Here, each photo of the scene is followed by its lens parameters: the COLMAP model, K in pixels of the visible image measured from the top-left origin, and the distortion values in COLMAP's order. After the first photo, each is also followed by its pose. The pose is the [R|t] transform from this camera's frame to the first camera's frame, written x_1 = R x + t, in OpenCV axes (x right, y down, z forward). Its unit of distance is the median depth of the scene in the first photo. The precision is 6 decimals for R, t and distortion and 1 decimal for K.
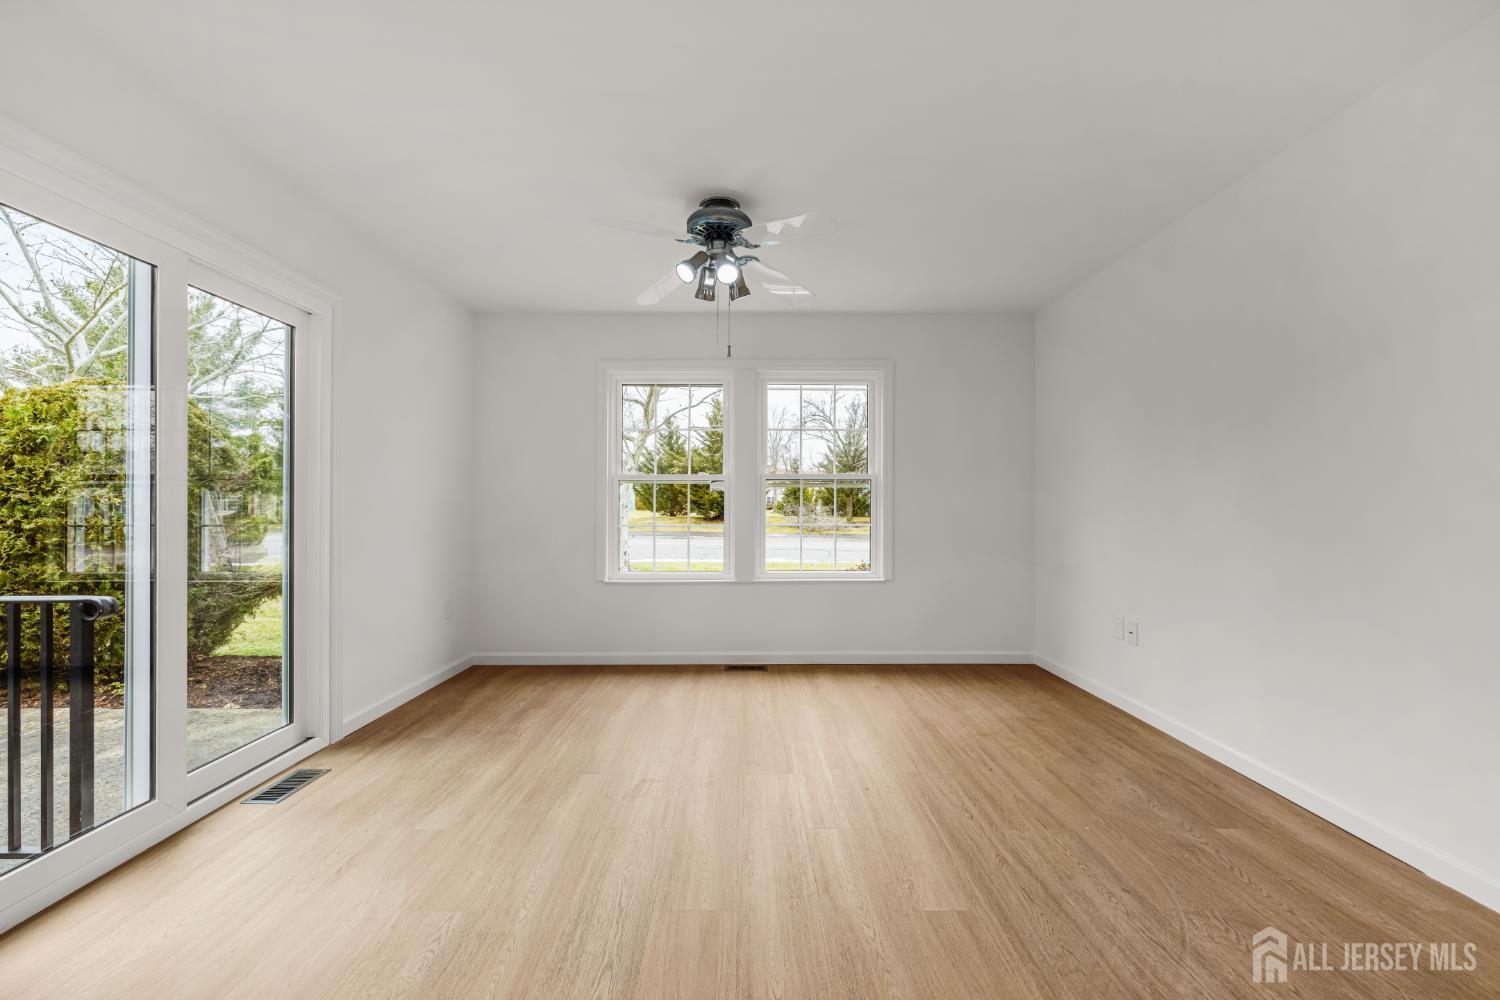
lens RADIAL K [[600.1, 0, 743.9], [0, 600.1, 499.0], [0, 0, 1]] dist [-0.000300, 0.000256]
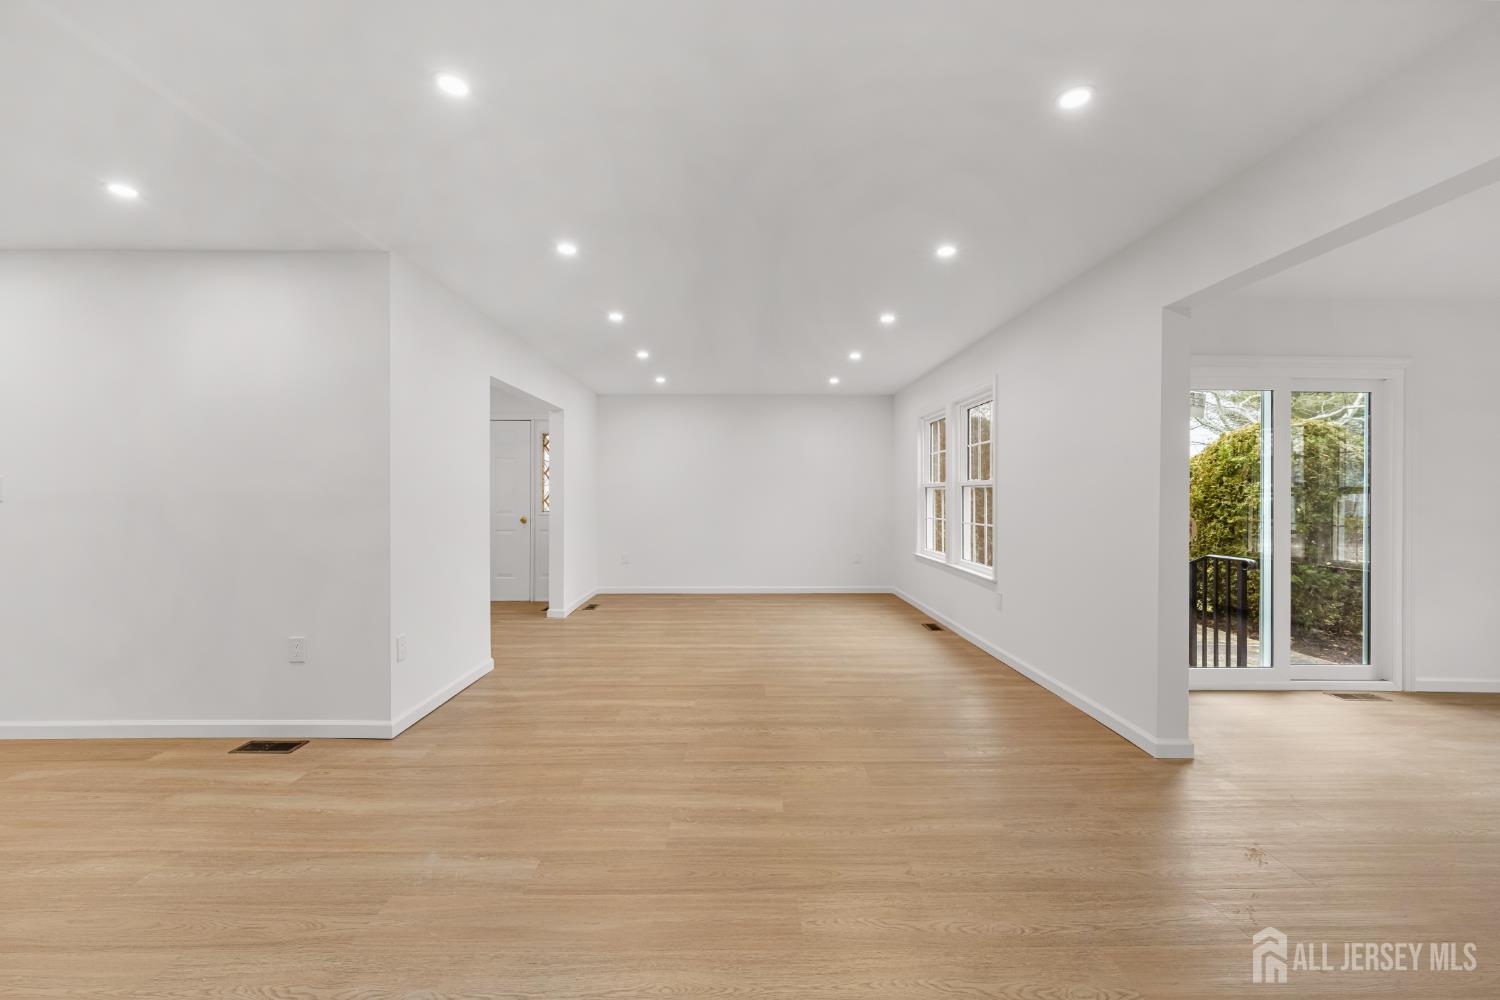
lens RADIAL K [[607.0, 0, 747.8], [0, 607.0, 499.7], [0, 0, 1]] dist [-0.000798, 0.000189]
pose [[0.012207, 0.002709, -0.999922, 0.564418], [0.003887, 0.999989, 0.002757, -0.029279], [0.999918, -0.003920, 0.012196, -0.423633]]
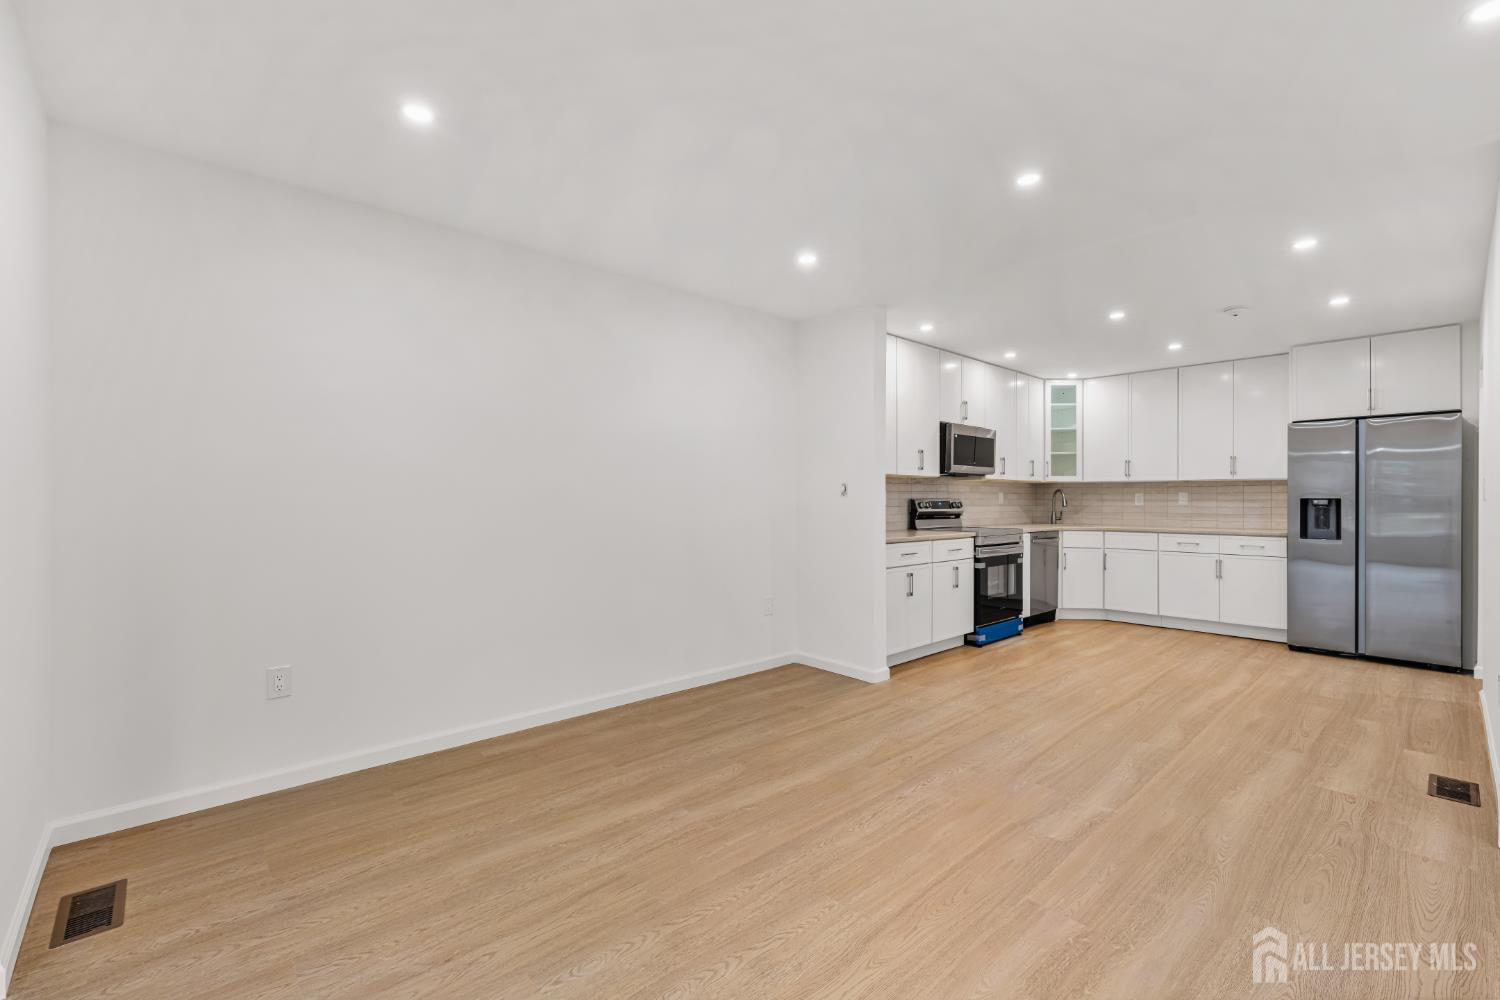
lens RADIAL K [[640.9, 0, 747.5], [0, 640.9, 497.7], [0, 0, 1]] dist [-0.000246, -0.000008]
pose [[-0.671498, -0.001689, 0.741005, -0.339895], [-0.006832, 0.999969, -0.003912, -0.021595], [-0.740975, -0.007689, -0.671489, 0.081556]]
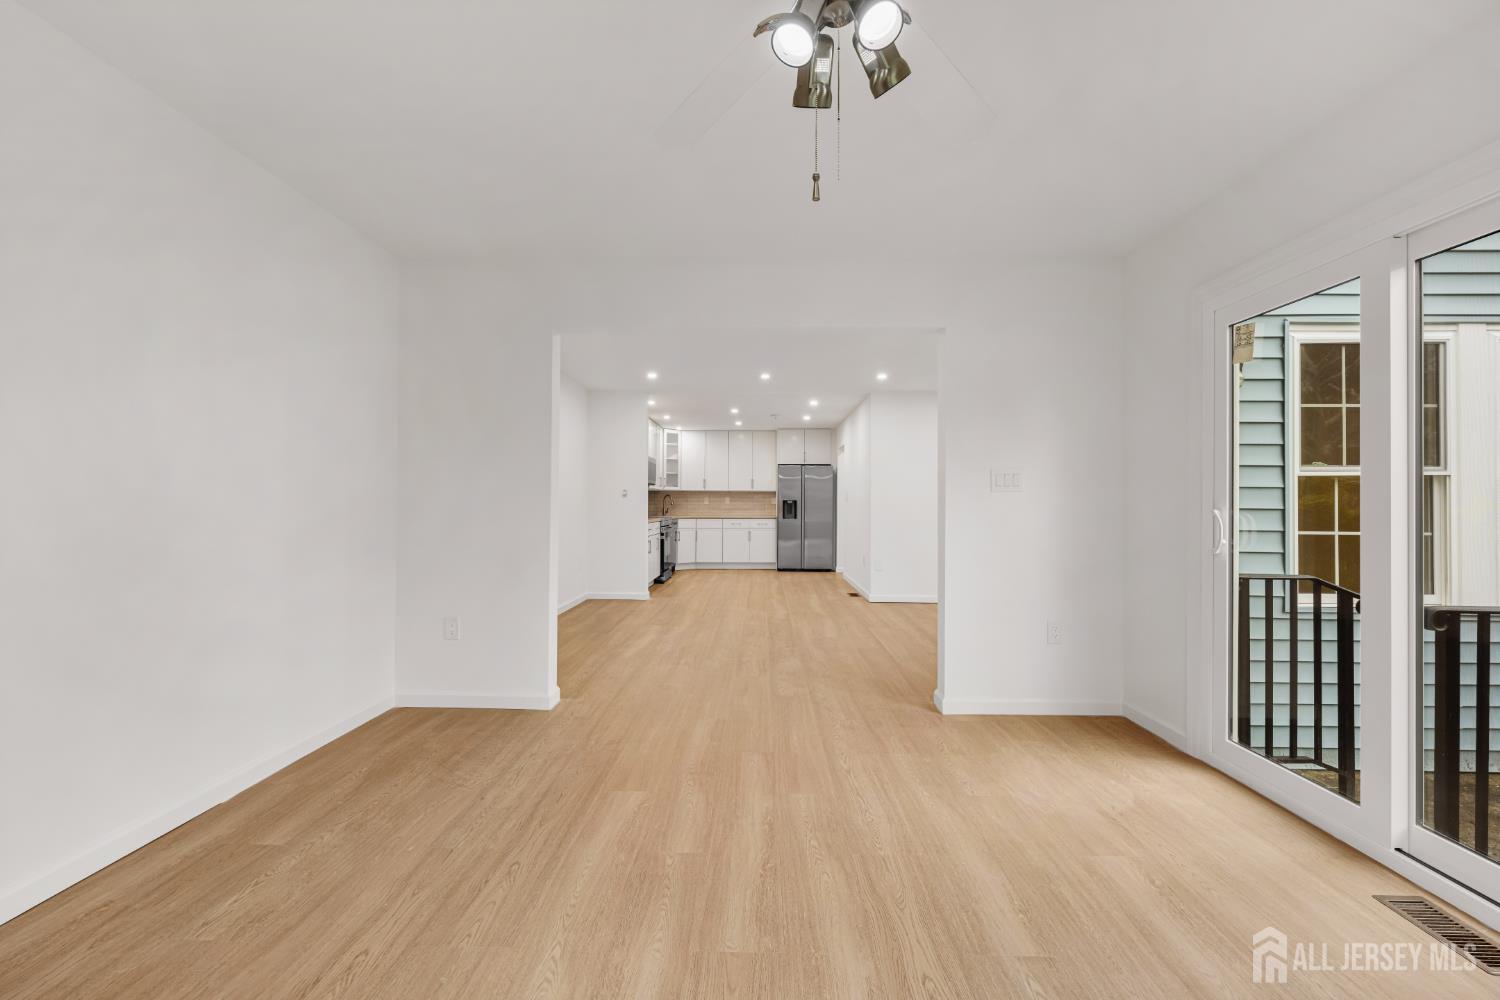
lens RADIAL K [[610.2, 0, 751.4], [0, 610.2, 495.1], [0, 0, 1]] dist [0.000419, 0.000067]
pose [[-0.999815, -0.006869, 0.017938, 0.013558], [-0.007244, 0.999755, -0.020934, 0.004945], [-0.017790, -0.021061, -0.999620, 1.234562]]
